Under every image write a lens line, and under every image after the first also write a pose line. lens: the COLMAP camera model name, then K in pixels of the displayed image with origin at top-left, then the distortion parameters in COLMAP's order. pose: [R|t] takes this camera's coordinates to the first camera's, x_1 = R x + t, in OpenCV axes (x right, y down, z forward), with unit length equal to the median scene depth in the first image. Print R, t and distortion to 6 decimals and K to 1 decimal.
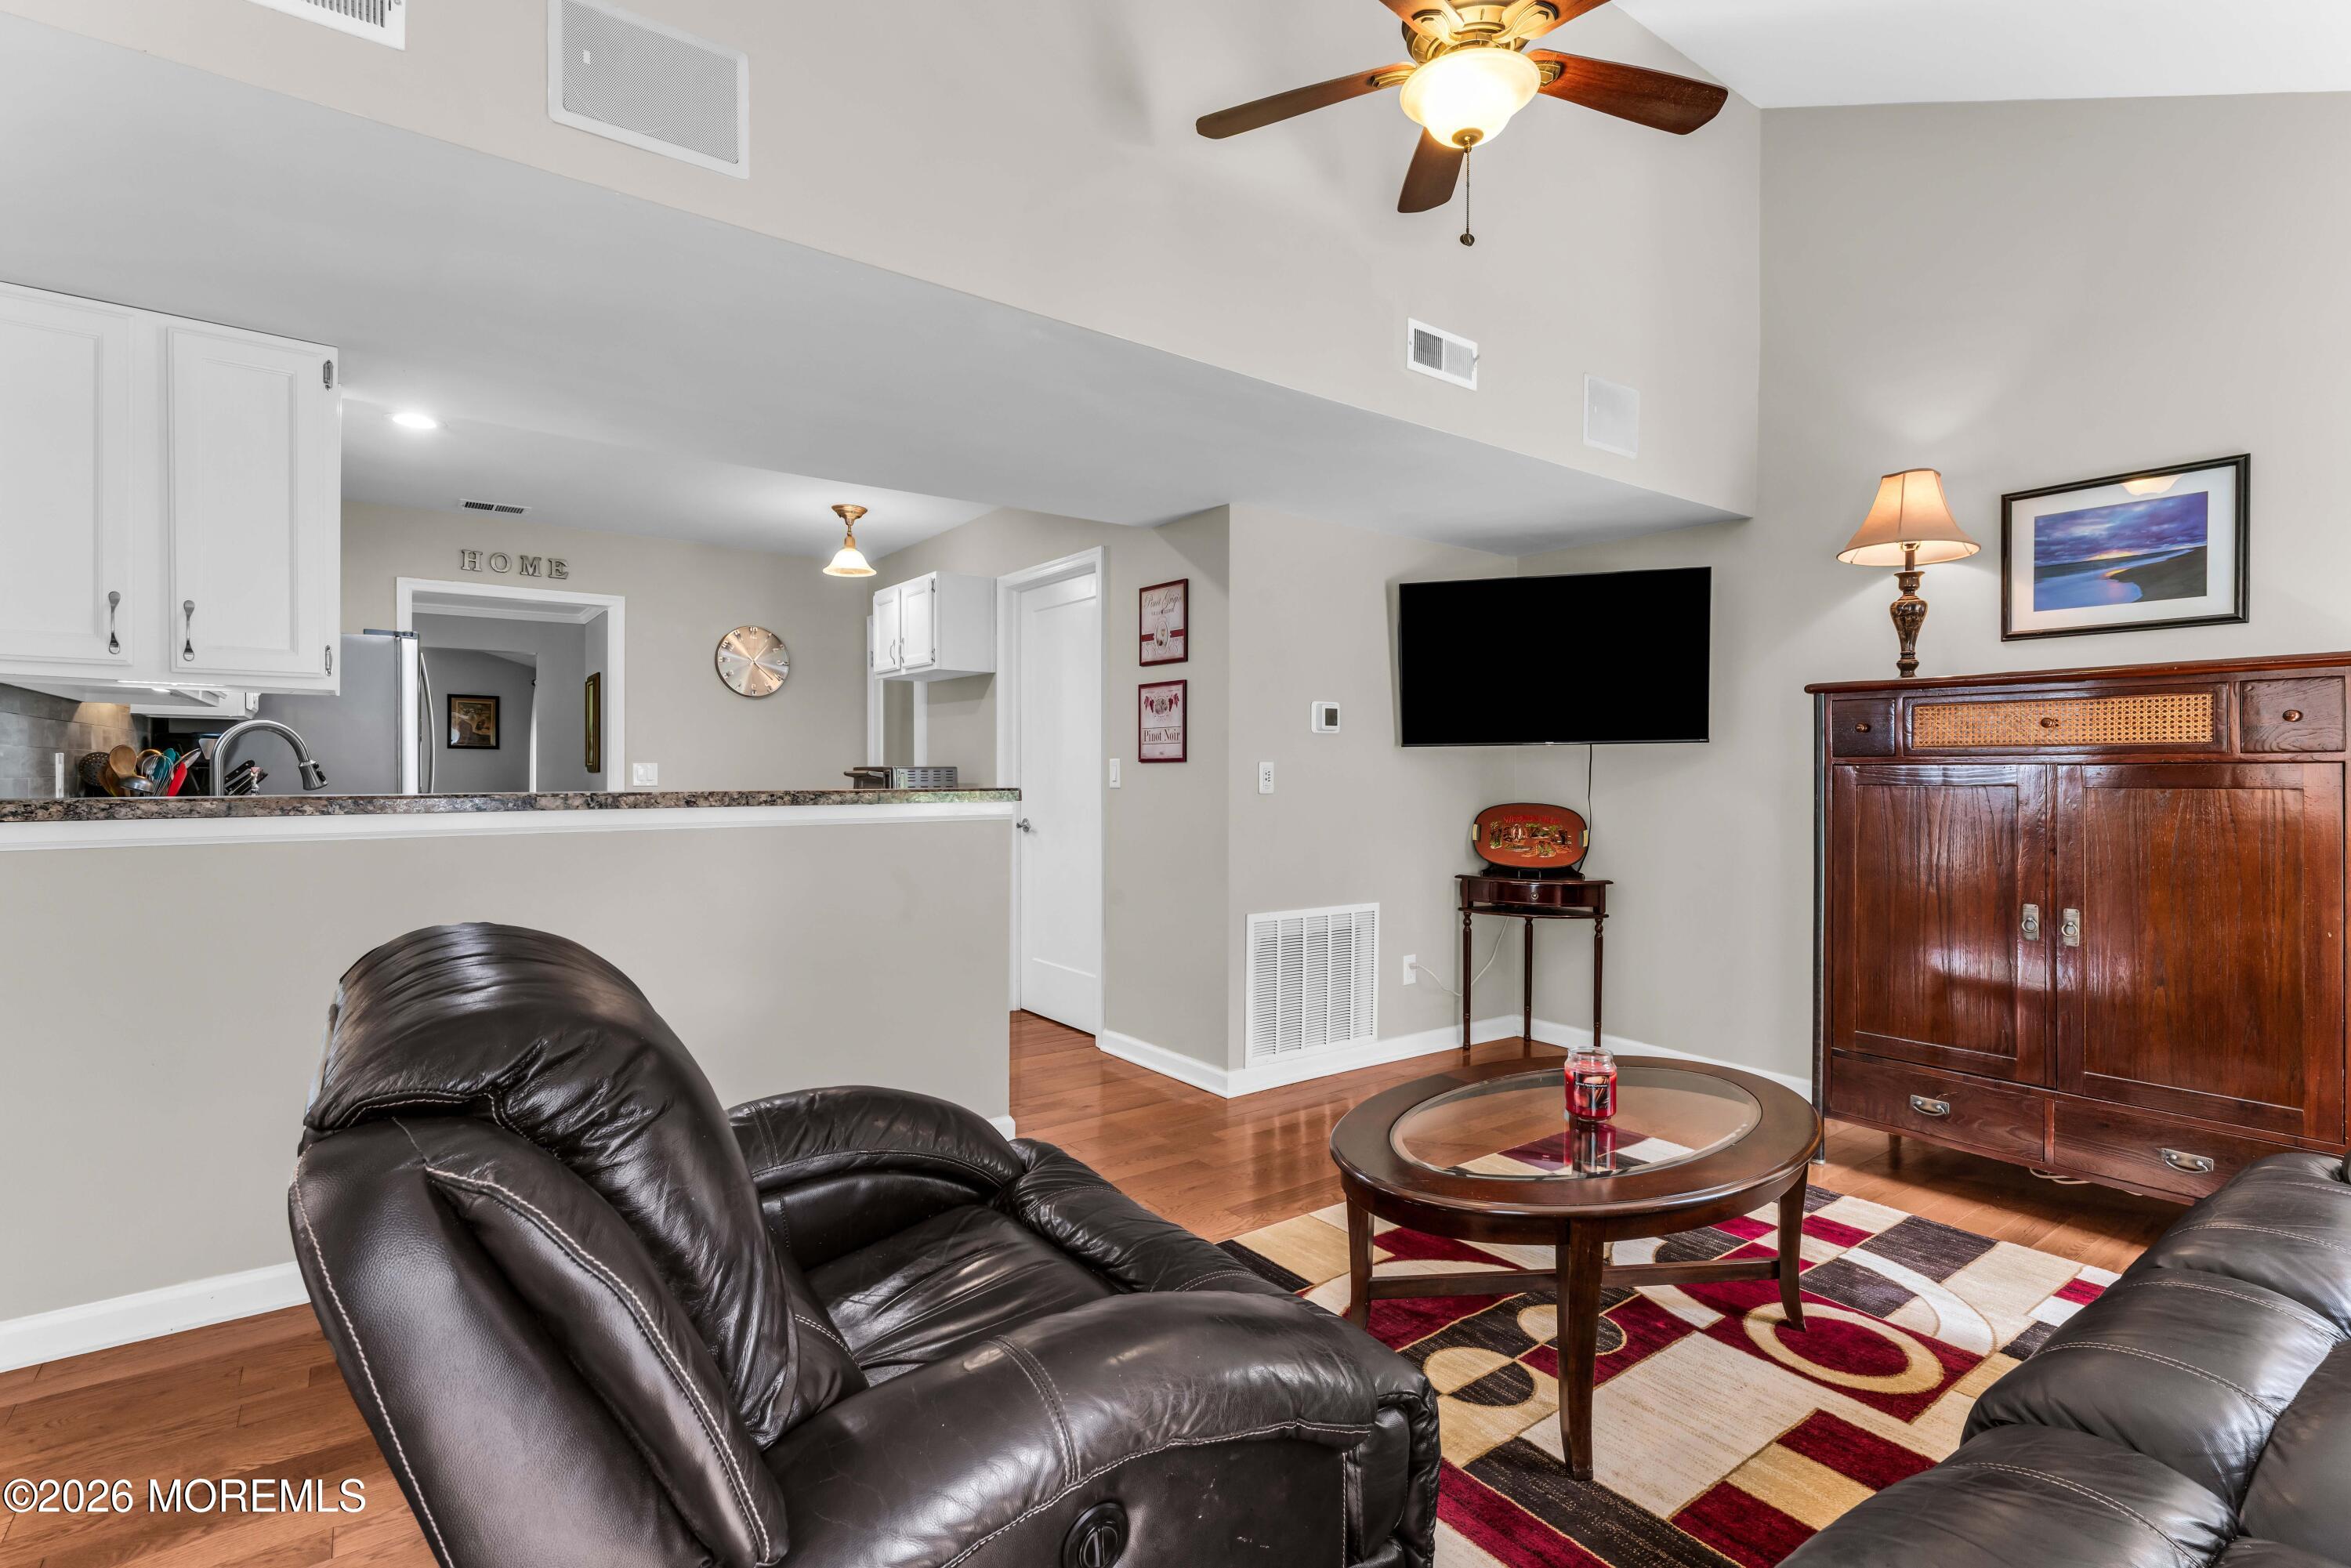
lens RADIAL K [[1086.5, 0, 1175.5], [0, 1086.5, 784.0], [0, 0, 1]] dist [-0.001737, -0.000288]
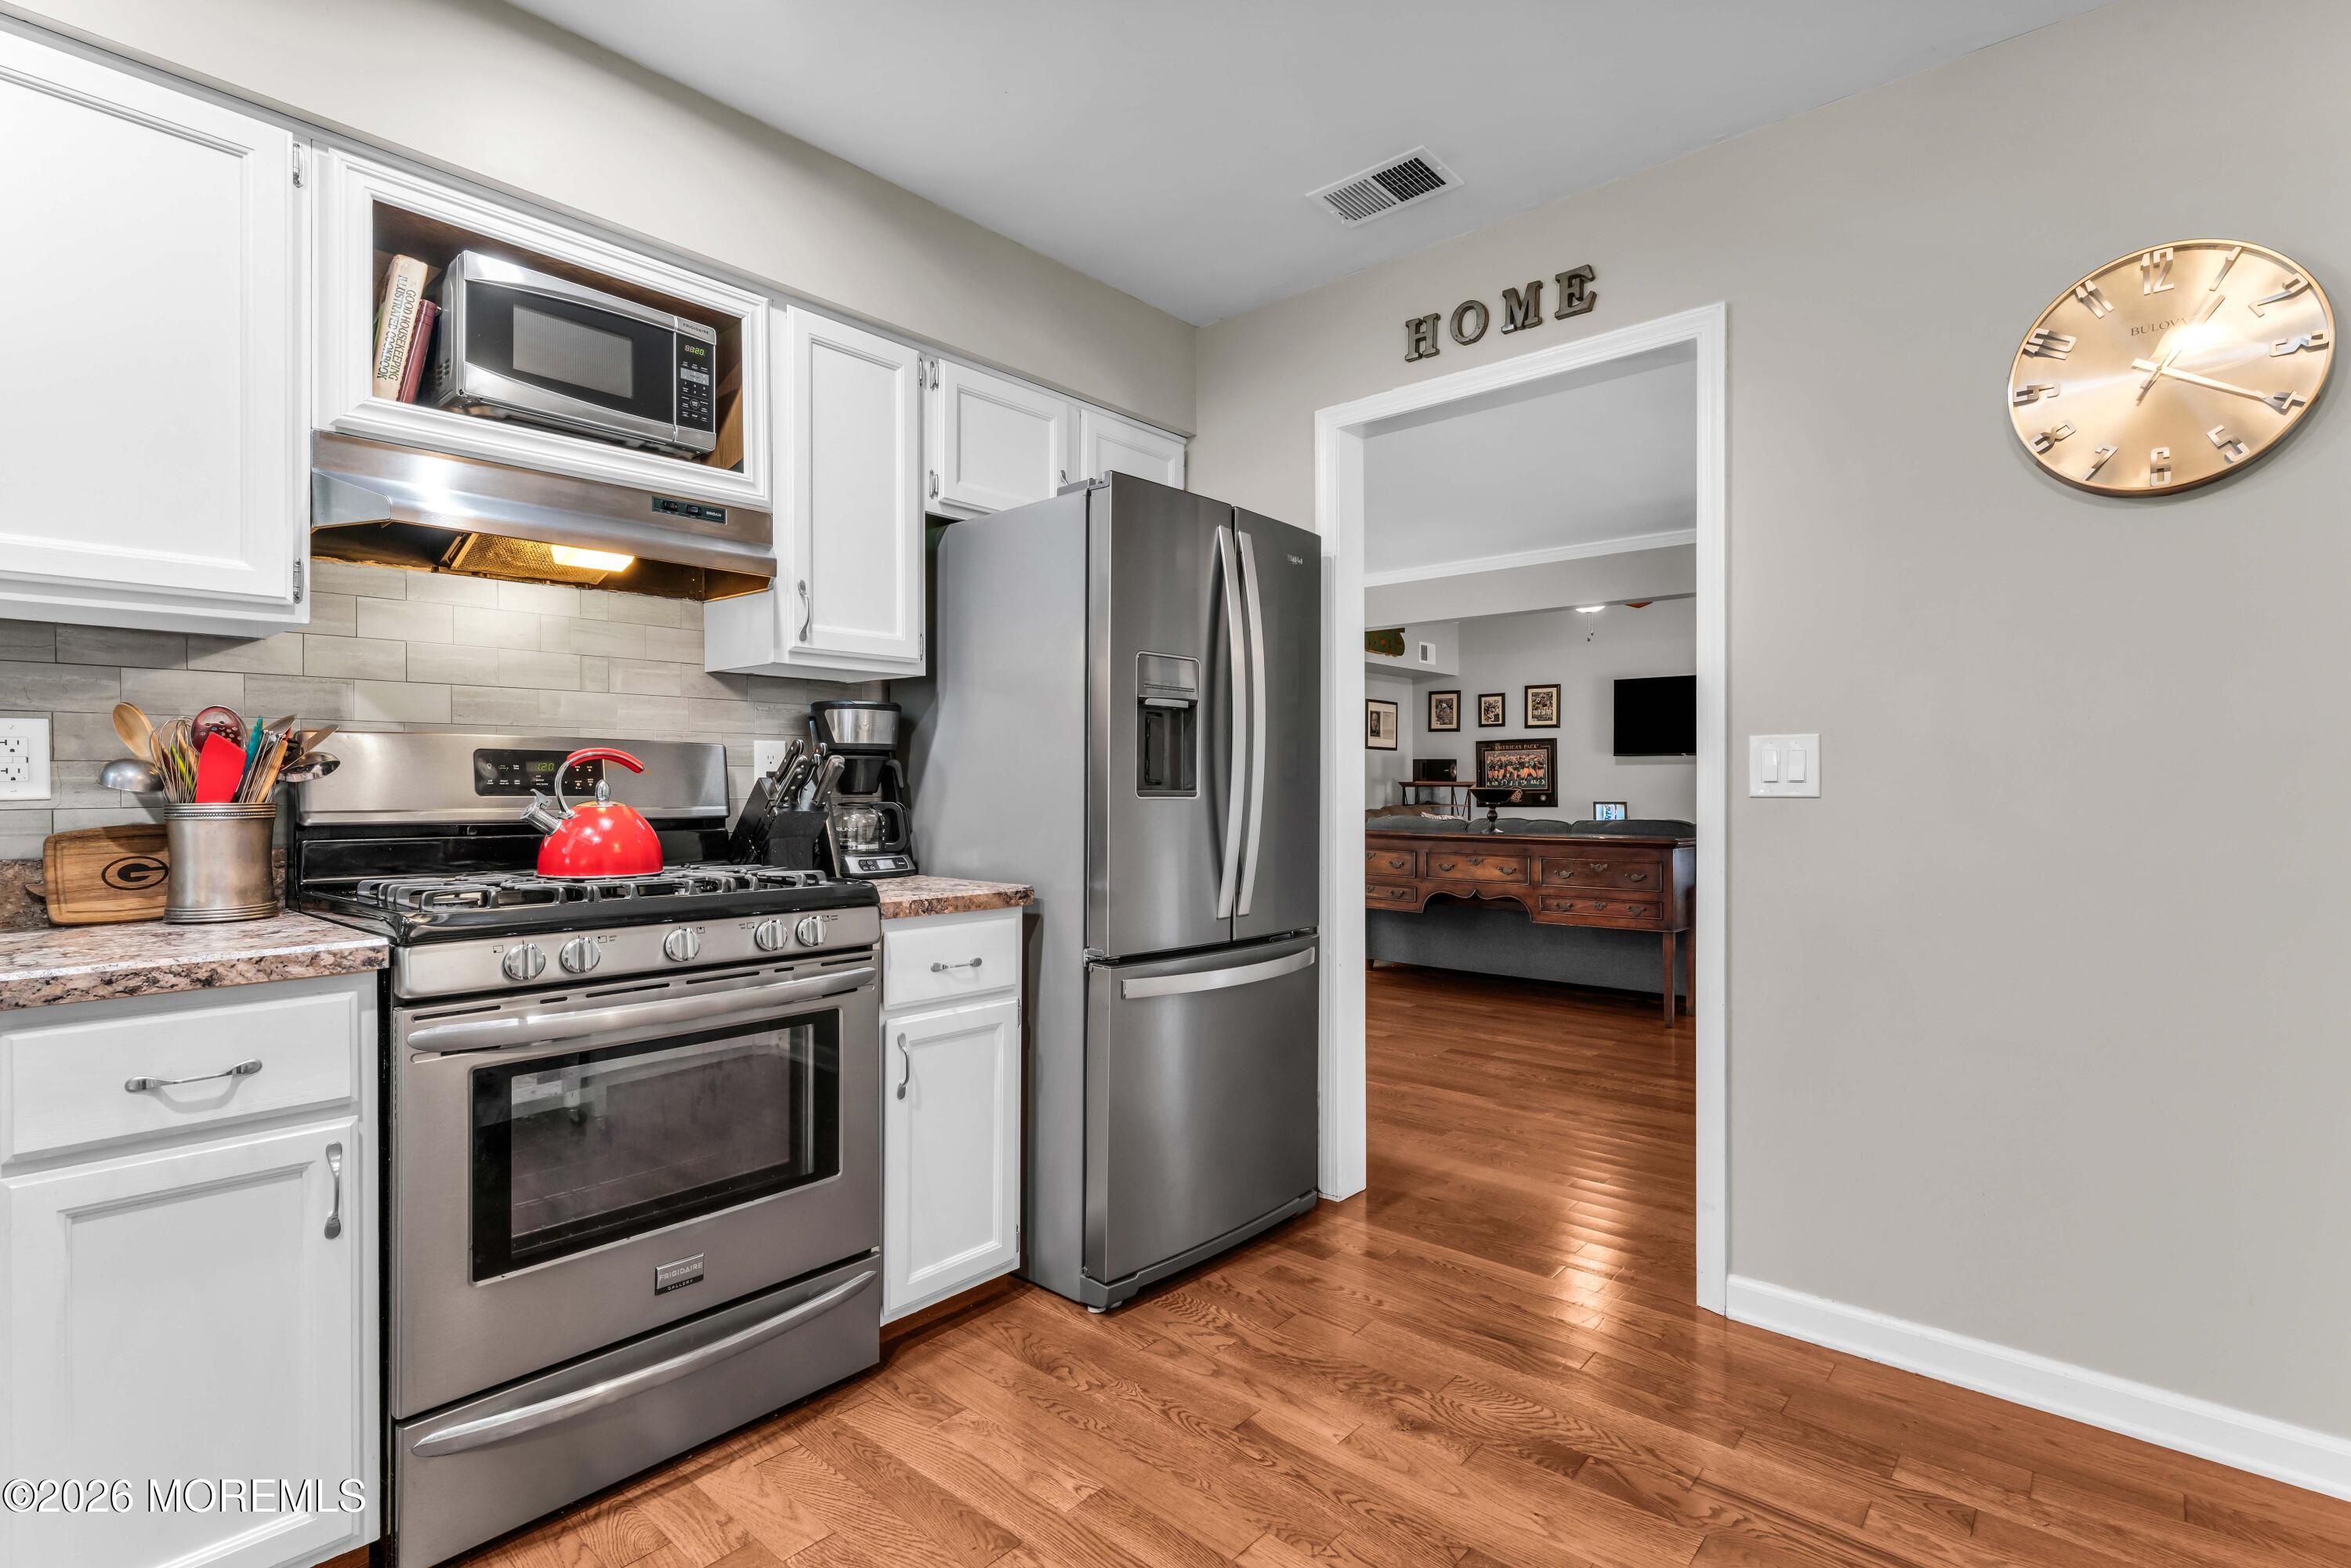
lens RADIAL K [[1104.9, 0, 1164.3], [0, 1104.9, 785.6], [0, 0, 1]] dist [-0.000162, -0.000928]
pose [[0.202906, -0.003014, -0.979194, -0.238481], [-0.008201, 0.999955, -0.004777, 0.002243], [0.979164, 0.009000, 0.202872, 1.038315]]
